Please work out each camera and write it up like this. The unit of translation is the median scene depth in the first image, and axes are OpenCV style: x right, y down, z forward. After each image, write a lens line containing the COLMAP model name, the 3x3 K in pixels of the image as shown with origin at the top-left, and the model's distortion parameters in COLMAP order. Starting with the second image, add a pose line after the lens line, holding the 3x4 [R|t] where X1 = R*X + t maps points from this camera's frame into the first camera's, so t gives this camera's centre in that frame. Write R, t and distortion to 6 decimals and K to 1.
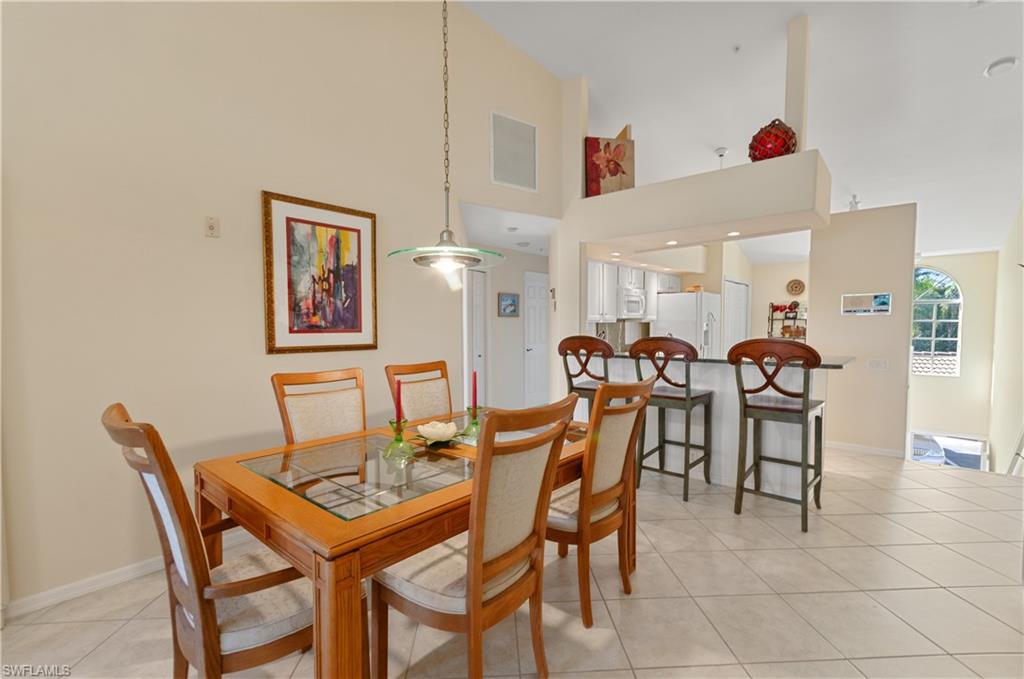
lens RADIAL K [[460.3, 0, 519.9], [0, 460.3, 346.4], [0, 0, 1]] dist [0.000933, -0.000891]
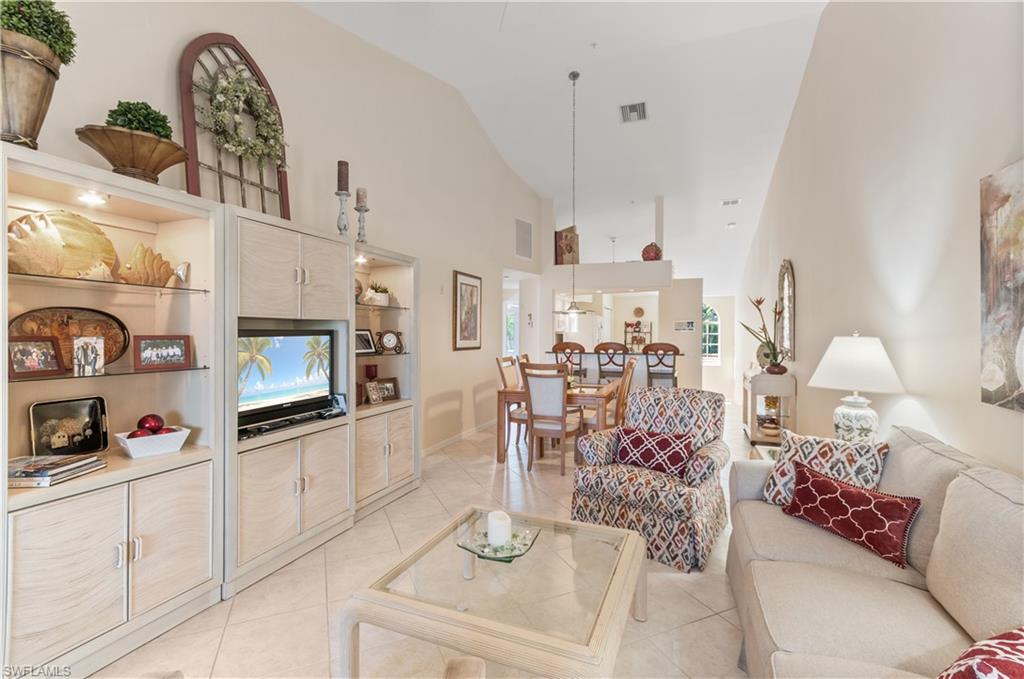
lens RADIAL K [[460.3, 0, 528.1], [0, 460.3, 329.9], [0, 0, 1]] dist [0.000933, -0.000891]
pose [[0.930848, 0.010626, 0.365251, -0.878483], [0.008379, 0.998694, -0.050409, 0.026447], [-0.365310, 0.049983, 0.929543, -0.877011]]
